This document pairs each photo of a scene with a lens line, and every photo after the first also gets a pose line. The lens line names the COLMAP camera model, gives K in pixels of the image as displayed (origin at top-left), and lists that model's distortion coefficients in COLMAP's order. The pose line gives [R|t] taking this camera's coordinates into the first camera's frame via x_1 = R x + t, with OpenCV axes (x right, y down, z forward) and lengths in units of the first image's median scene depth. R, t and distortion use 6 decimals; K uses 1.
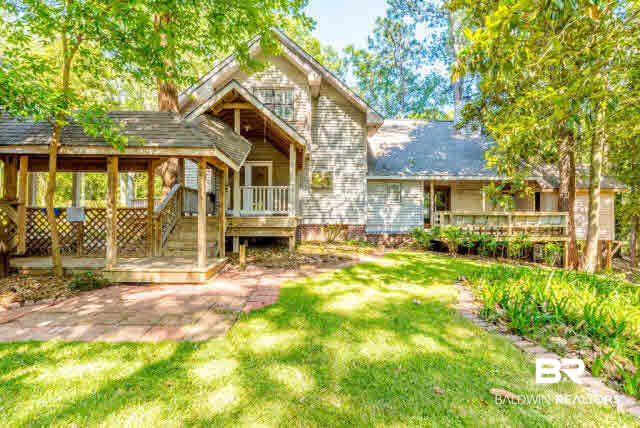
lens RADIAL K [[331.9, 0, 320.0], [0, 331.9, 214.0], [0, 0, 1]] dist [-0.039603, 0.000384]
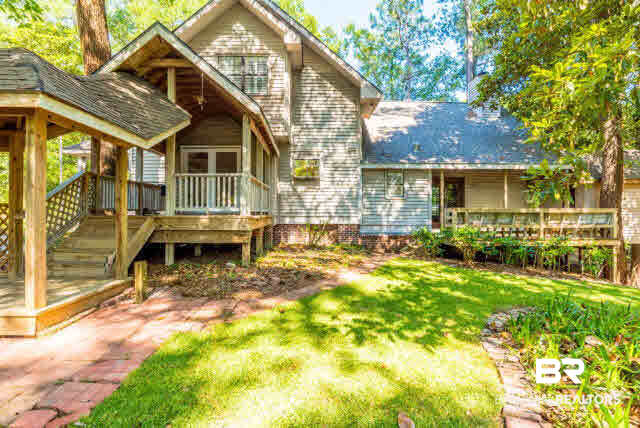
lens RADIAL K [[331.9, 0, 320.0], [0, 331.9, 214.0], [0, 0, 1]] dist [-0.039603, 0.000384]
pose [[0.999663, -0.001427, -0.025919, 0.061589], [0.001698, 0.999944, 0.010420, -0.001782], [0.025903, -0.010461, 0.999610, 0.185318]]
